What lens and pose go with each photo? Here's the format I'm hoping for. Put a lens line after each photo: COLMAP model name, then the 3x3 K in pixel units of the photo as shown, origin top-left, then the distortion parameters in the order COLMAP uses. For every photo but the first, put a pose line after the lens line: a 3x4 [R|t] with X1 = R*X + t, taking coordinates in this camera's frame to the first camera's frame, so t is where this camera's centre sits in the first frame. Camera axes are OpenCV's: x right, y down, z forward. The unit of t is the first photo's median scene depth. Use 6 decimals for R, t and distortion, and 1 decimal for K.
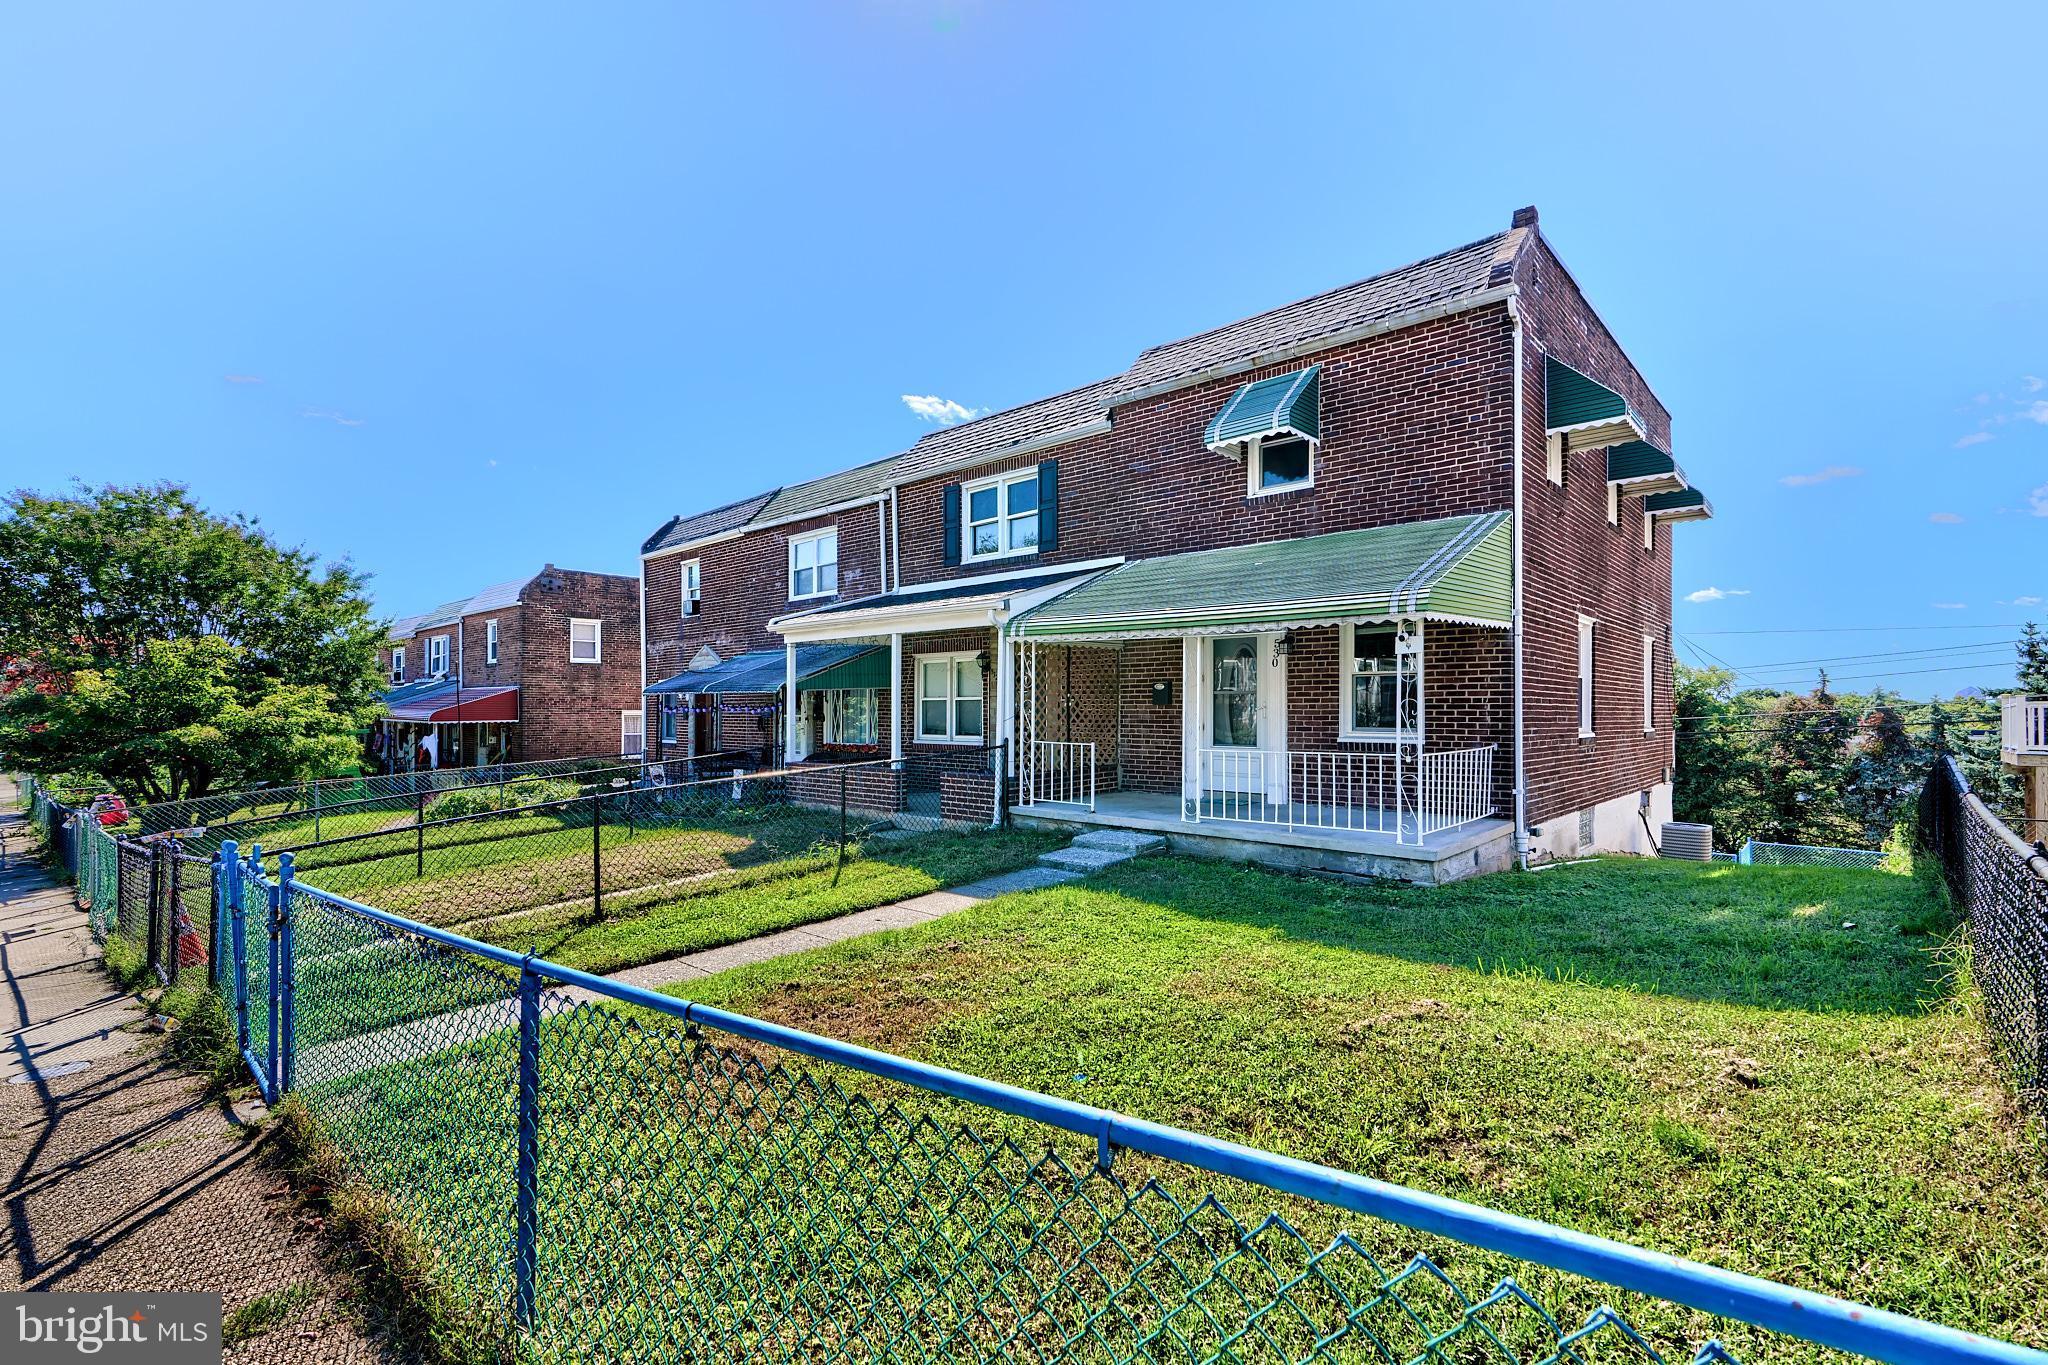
lens RADIAL K [[900.1, 0, 1025.7], [0, 900.1, 673.0], [0, 0, 1]] dist [0.000141, -0.000035]
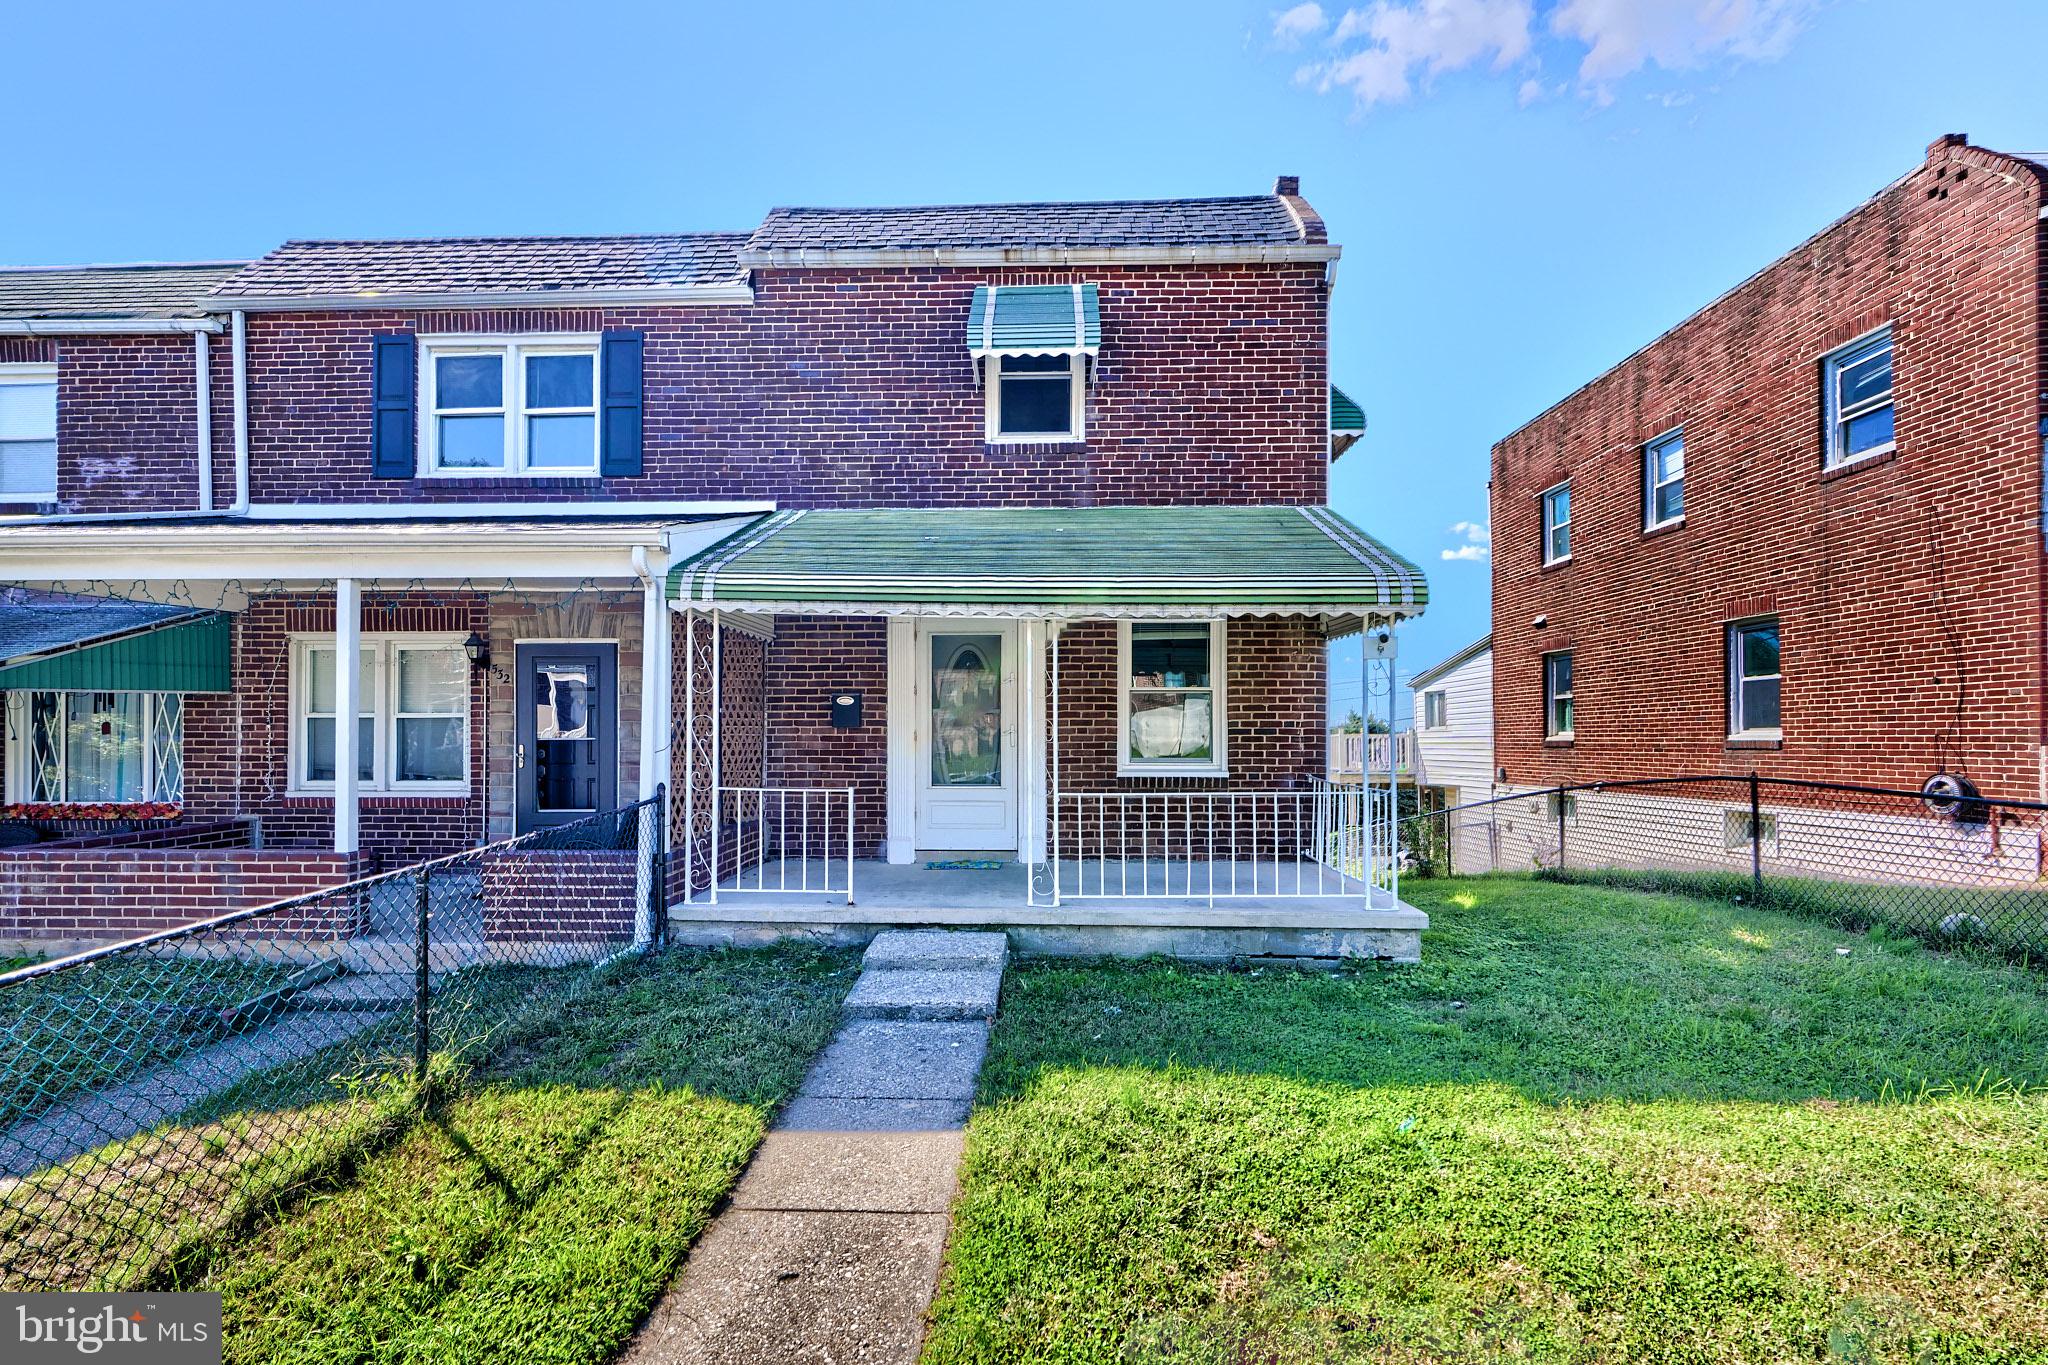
lens RADIAL K [[932.5, 0, 1021.6], [0, 932.5, 717.9], [0, 0, 1]] dist [0.001936, -0.000289]
pose [[0.758526, 0.017320, 0.651413, -0.224700], [-0.027065, 0.999621, 0.004937, 0.023047], [-0.651080, -0.021375, 0.758708, 0.421303]]
